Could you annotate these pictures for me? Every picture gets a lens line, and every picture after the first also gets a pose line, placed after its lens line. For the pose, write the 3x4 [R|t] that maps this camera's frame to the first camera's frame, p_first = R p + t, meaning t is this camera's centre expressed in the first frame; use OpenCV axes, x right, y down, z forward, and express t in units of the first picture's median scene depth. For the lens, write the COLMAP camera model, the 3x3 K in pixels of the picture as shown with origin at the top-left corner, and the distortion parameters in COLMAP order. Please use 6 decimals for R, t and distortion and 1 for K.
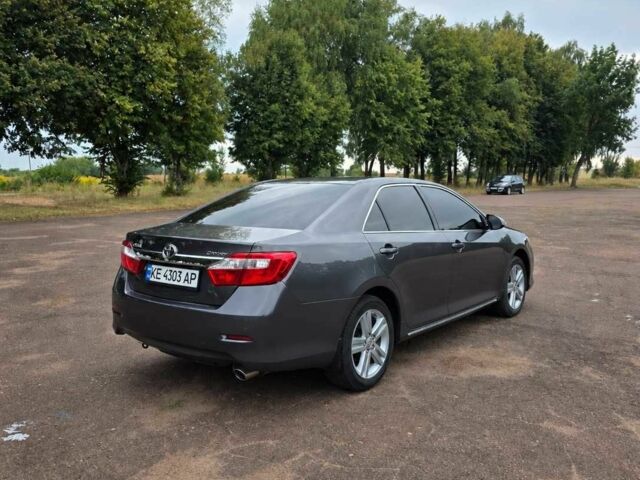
lens RADIAL K [[593.6, 0, 320.0], [0, 593.6, 240.0], [0, 0, 1]] dist [0.102081, -0.150923]
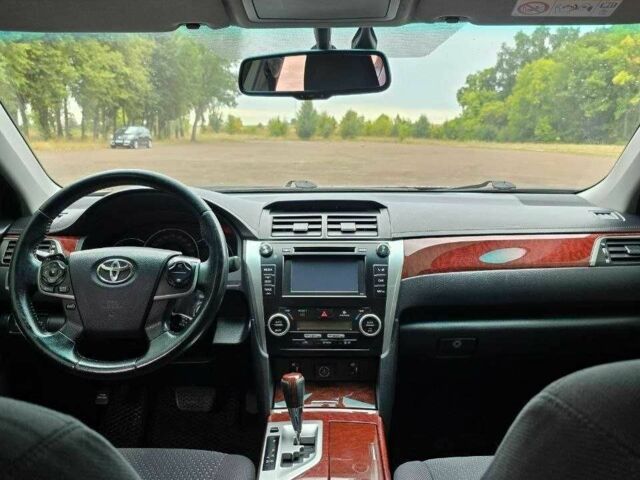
lens RADIAL K [[593.6, 0, 320.0], [0, 593.6, 240.0], [0, 0, 1]] dist [0.102081, -0.150923]
pose [[0.809973, -0.105222, 0.576951, 0.008313], [0.063720, 0.993739, 0.091778, -0.005055], [-0.582996, -0.037574, 0.811606, 0.109397]]
